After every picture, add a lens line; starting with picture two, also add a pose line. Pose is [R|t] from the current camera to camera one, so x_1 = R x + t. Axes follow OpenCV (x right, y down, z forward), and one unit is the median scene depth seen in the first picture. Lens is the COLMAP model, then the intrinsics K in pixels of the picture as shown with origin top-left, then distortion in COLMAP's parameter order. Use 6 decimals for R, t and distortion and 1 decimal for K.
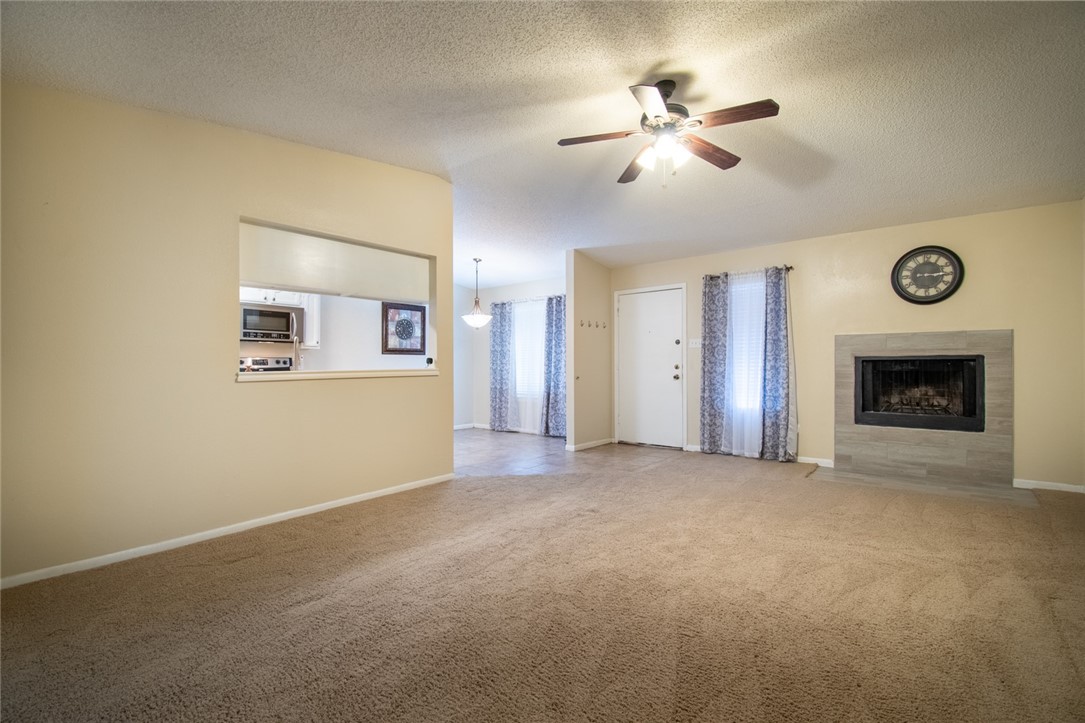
lens RADIAL K [[482.8, 0, 540.6], [0, 482.8, 363.4], [0, 0, 1]] dist [0.002388, 0.000164]
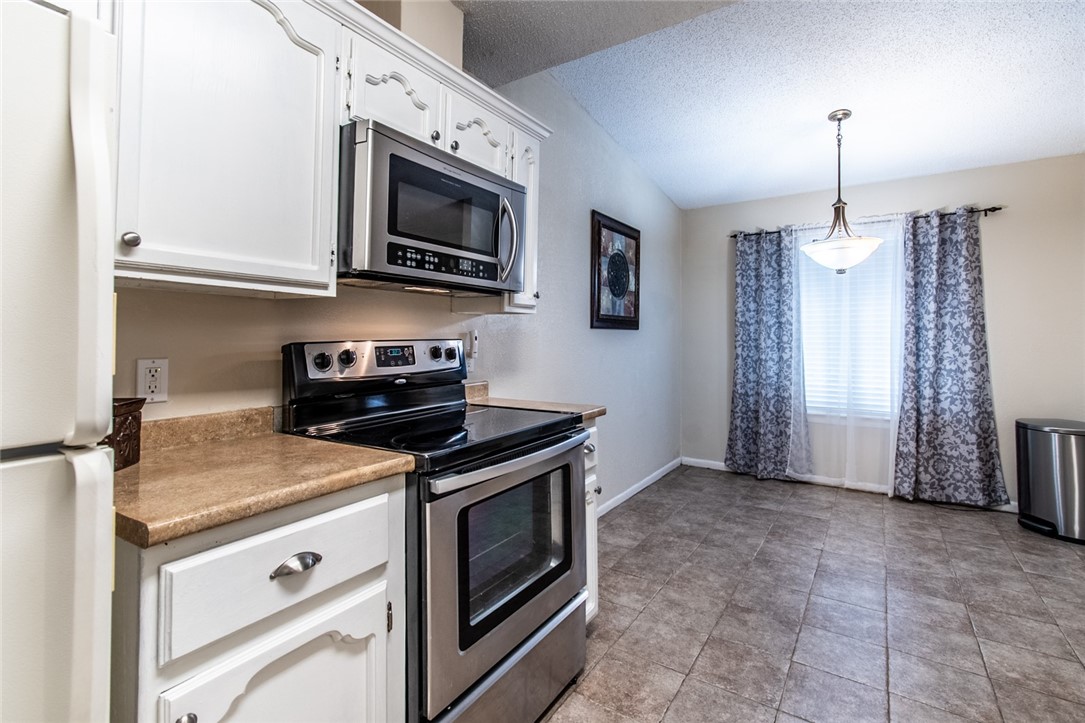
lens RADIAL K [[506.0, 0, 539.9], [0, 506.0, 325.0], [0, 0, 1]] dist [0.001095, 0.000068]
pose [[0.994616, 0.008821, 0.103255, -0.569255], [-0.006768, 0.999773, -0.020210, -0.016851], [-0.103409, 0.019403, 0.994450, 0.733598]]
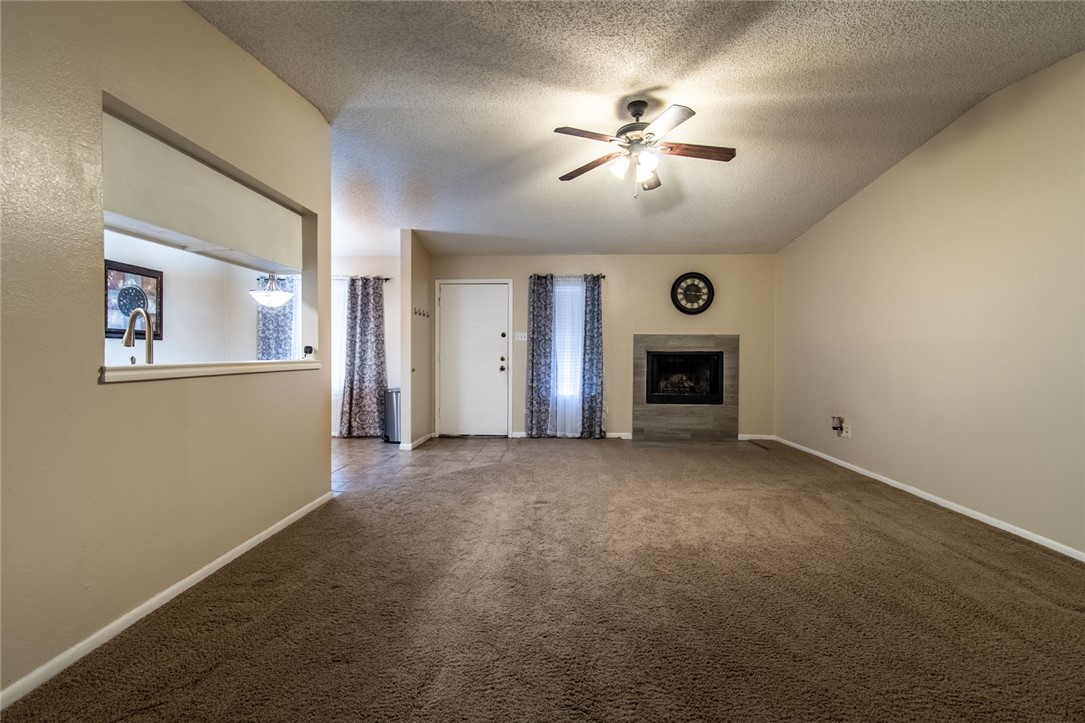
lens RADIAL K [[482.8, 0, 540.6], [0, 482.8, 363.4], [0, 0, 1]] dist [0.002388, 0.000164]
pose [[0.796060, -0.001560, 0.605215, -0.330272], [-0.009411, 0.999844, 0.014955, 0.001143], [-0.605144, -0.017600, 0.795921, 0.136165]]
